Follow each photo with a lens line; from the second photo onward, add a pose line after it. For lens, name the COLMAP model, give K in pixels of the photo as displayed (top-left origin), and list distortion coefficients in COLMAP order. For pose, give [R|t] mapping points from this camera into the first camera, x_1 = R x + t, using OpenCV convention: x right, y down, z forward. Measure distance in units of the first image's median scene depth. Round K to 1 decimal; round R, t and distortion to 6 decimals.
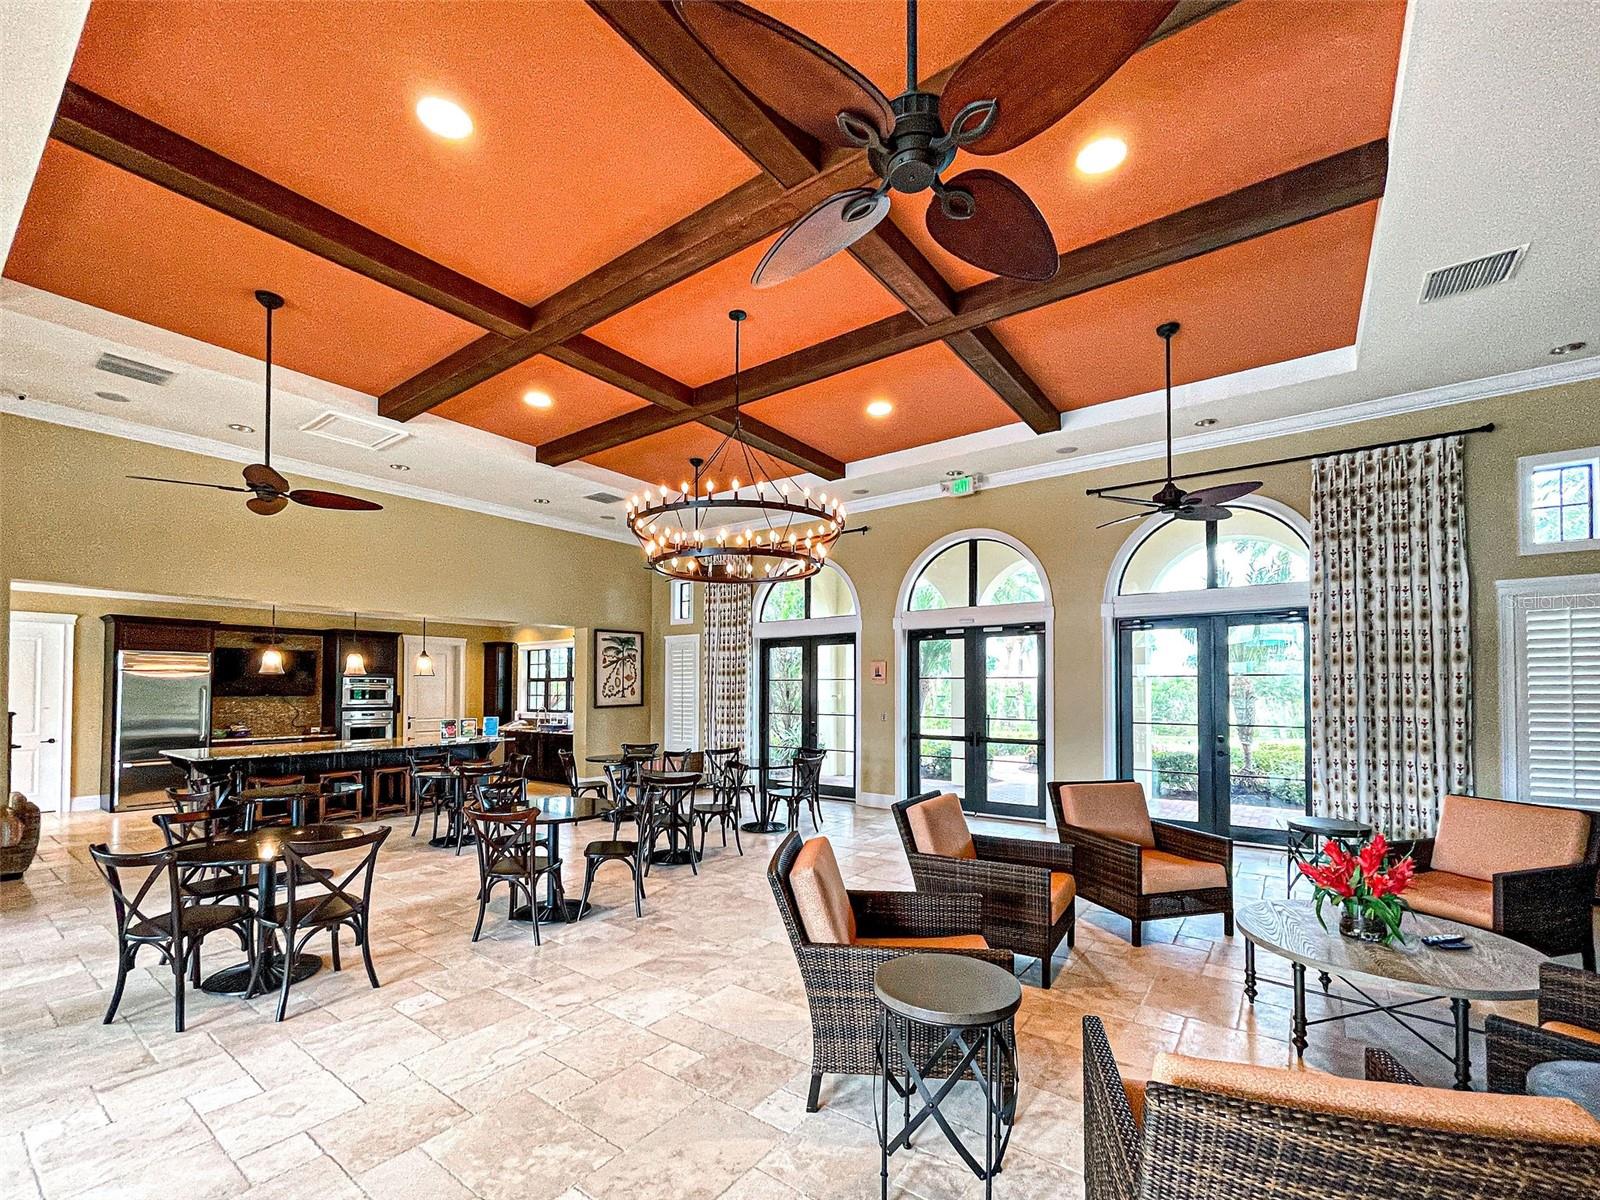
lens RADIAL K [[671.6, 0, 810.0], [0, 671.6, 675.4], [0, 0, 1]] dist [0.000290, -0.000432]
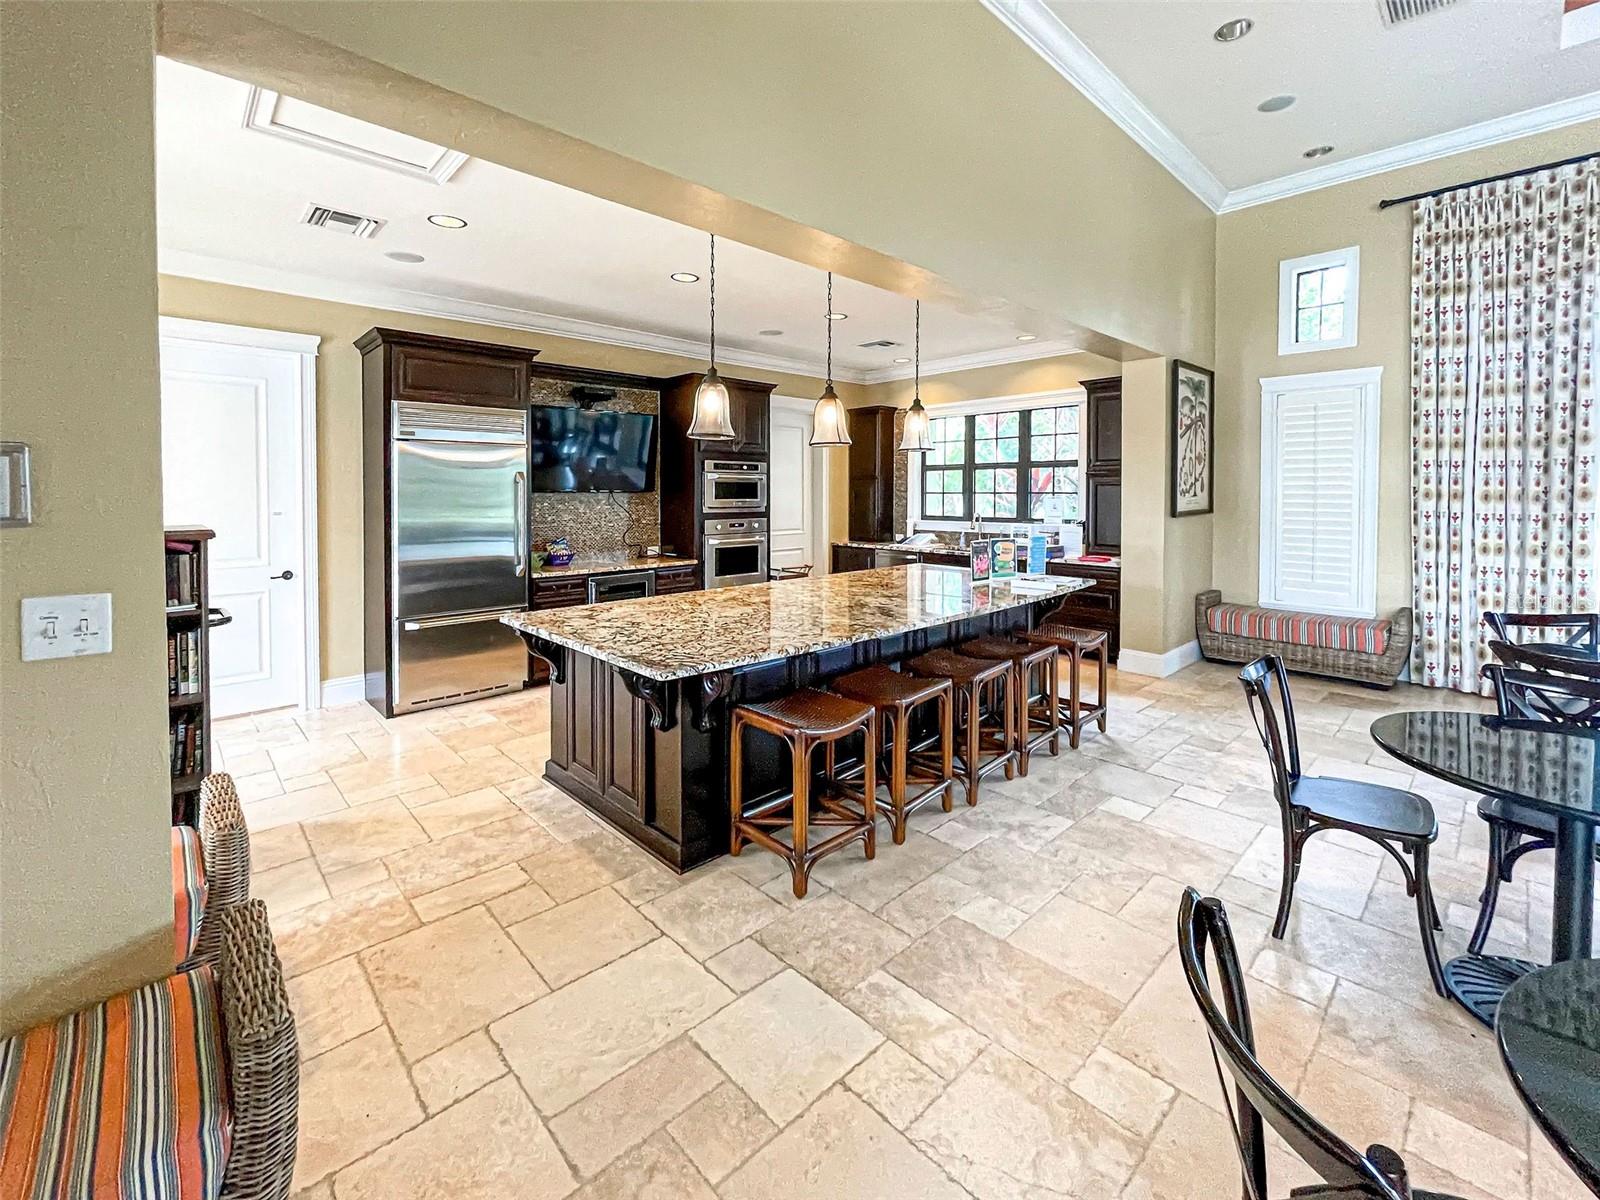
lens RADIAL K [[671.6, 0, 770.9], [0, 671.6, 505.3], [0, 0, 1]] dist [0.000290, -0.000432]
pose [[0.980095, 0.004261, -0.198484, -0.494353], [0.003873, 0.999169, 0.040574, 0.017279], [0.198491, -0.040535, 0.979264, 0.424826]]
